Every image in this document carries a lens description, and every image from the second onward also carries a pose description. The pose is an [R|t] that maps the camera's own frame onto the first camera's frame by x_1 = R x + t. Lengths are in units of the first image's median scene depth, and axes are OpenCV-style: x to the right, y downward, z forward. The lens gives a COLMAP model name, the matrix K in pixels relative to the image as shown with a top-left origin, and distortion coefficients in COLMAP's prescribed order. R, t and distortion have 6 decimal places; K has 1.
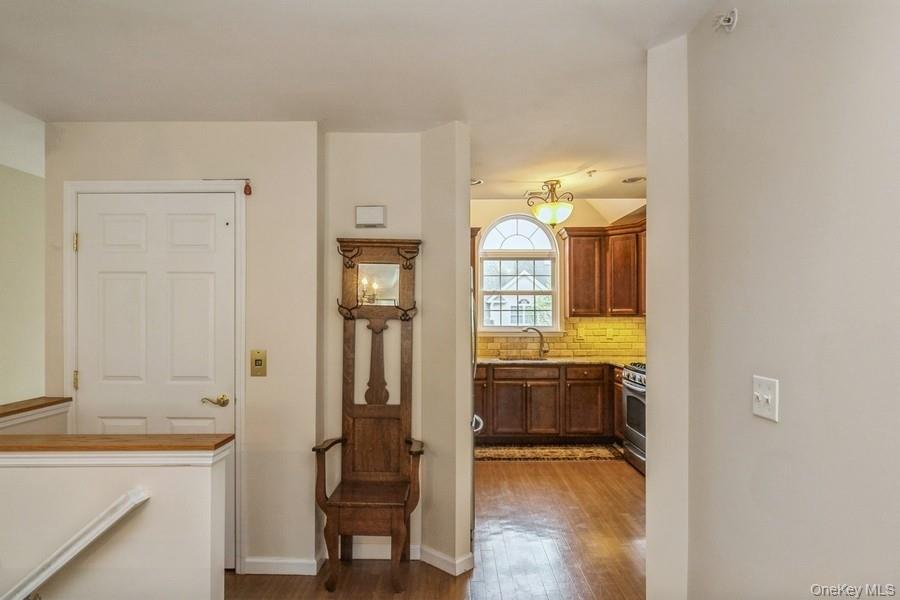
lens RADIAL K [[548.2, 0, 449.4], [0, 548.2, 303.7], [0, 0, 1]] dist [0.000206, 0.000008]
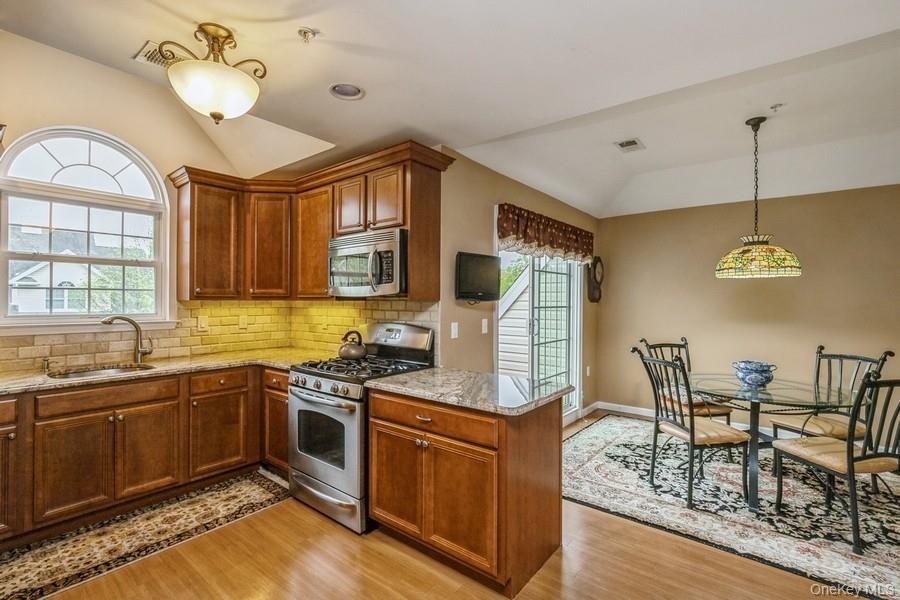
lens RADIAL K [[415.2, 0, 449.5], [0, 415.2, 297.3], [0, 0, 1]] dist [-0.010920, 0.001669]
pose [[0.624977, 0.010143, 0.780577, 0.019376], [-0.019000, 0.999817, 0.002221, 0.013977], [-0.780412, -0.016219, 0.625056, 0.430298]]
